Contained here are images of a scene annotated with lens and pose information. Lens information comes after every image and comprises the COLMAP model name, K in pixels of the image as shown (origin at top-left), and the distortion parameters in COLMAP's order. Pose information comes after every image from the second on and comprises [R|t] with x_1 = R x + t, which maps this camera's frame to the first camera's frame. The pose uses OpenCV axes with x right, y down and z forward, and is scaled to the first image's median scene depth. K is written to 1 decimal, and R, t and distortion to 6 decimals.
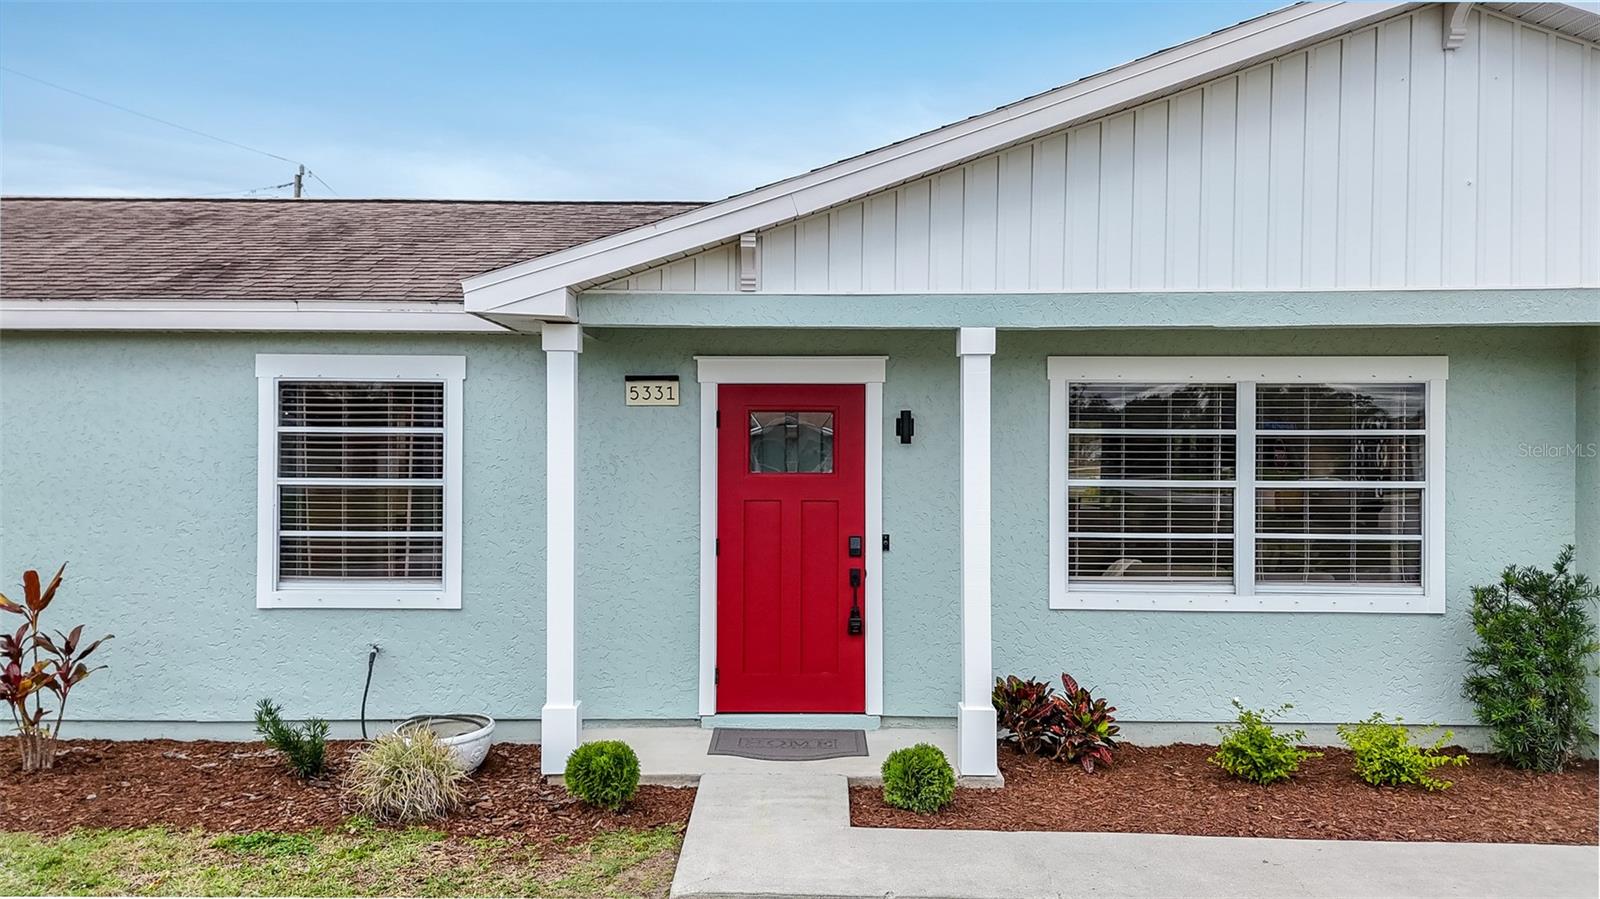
lens RADIAL K [[1190.3, 0, 800.0], [0, 1190.3, 449.5], [0, 0, 1]] dist [0.042677, -0.001609]
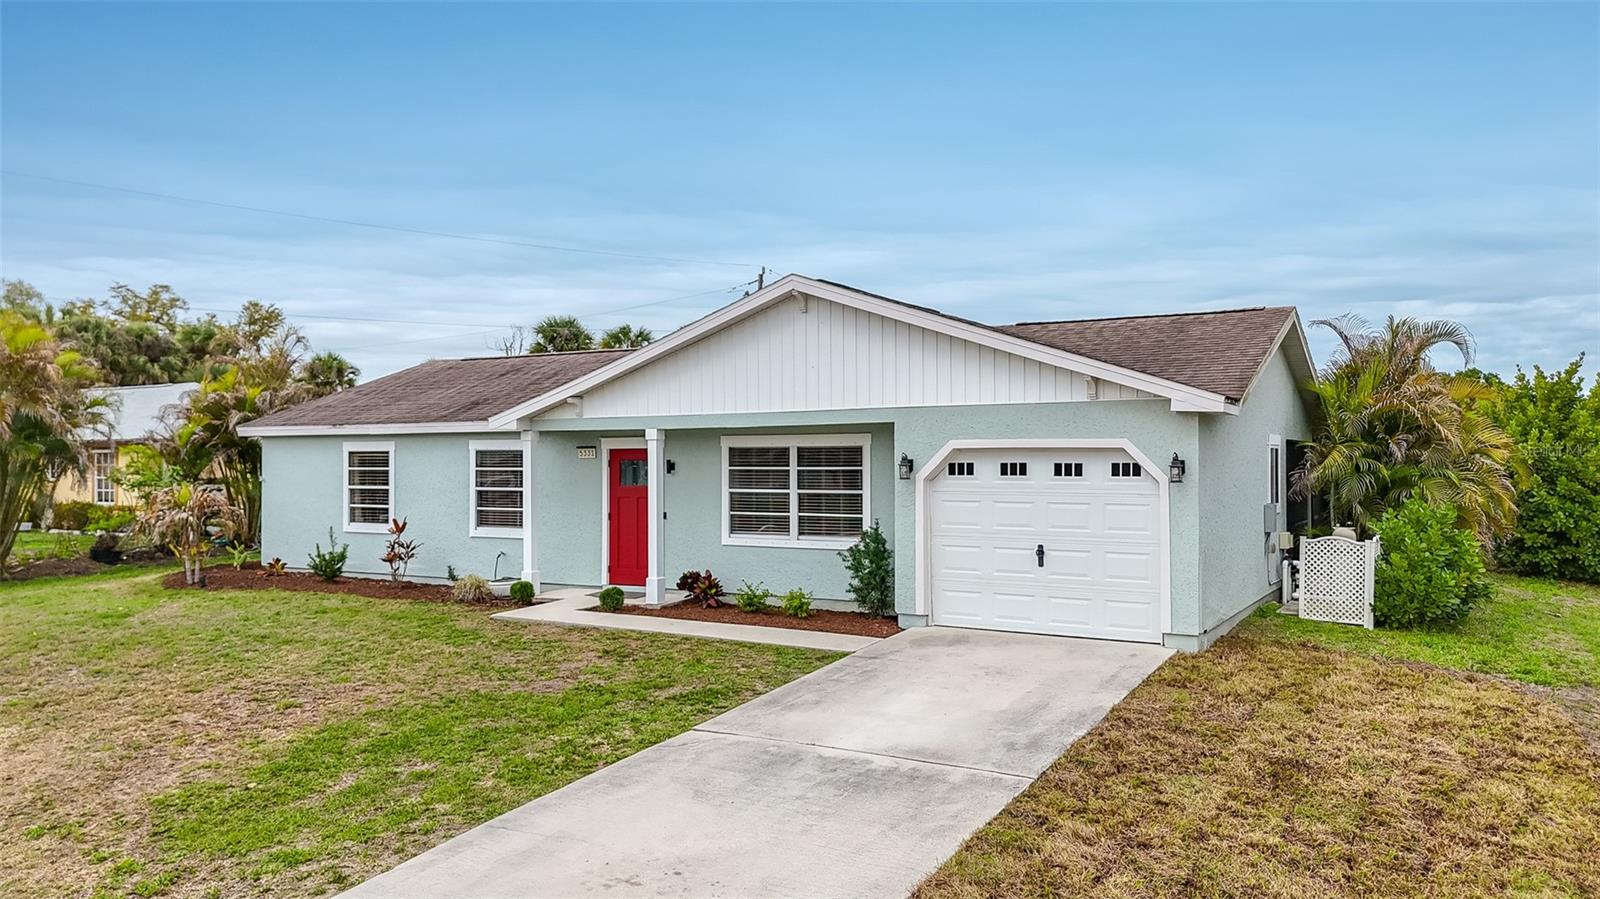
lens RADIAL K [[1183.6, 0, 800.0], [0, 1183.6, 449.5], [0, 0, 1]] dist [0.138852, -0.188620]
pose [[0.872781, -0.010981, -0.487988, 1.470660], [0.005401, 0.999903, -0.012839, -0.021382], [0.488081, 0.008570, 0.872756, -0.941571]]
